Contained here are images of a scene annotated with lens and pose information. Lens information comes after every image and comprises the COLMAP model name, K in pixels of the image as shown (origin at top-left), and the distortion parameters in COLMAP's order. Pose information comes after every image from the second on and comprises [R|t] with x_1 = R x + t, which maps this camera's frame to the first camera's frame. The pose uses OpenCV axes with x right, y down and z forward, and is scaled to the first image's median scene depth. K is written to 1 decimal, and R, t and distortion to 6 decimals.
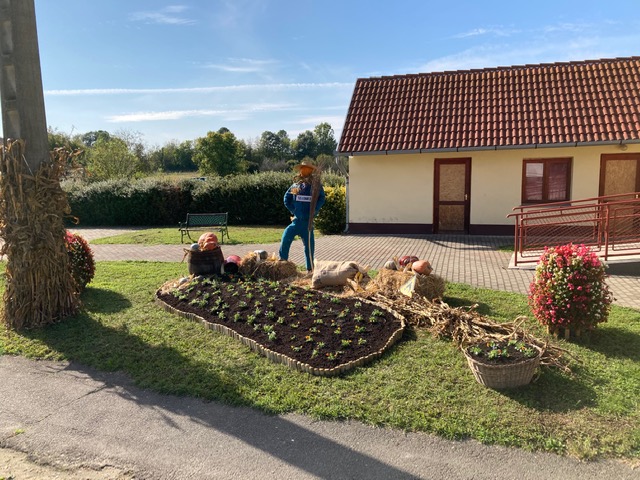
lens RADIAL K [[519.2, 0, 320.0], [0, 519.2, 240.2], [0, 0, 1]] dist [-0.009583, -0.000251]
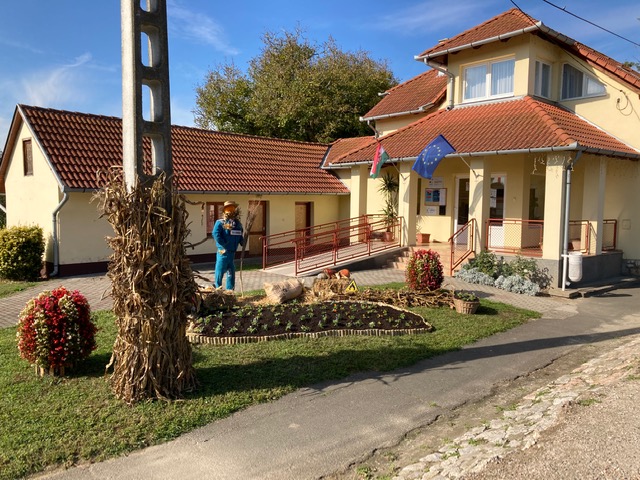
lens RADIAL K [[519.2, 0, 320.0], [0, 519.2, 241.1], [0, 0, 1]] dist [-0.009583, -0.000251]
pose [[0.446568, -0.048821, 0.893417, -1.398393], [0.109302, 0.994009, -0.000316, -0.061081], [-0.888049, 0.097793, 0.449228, 0.451782]]
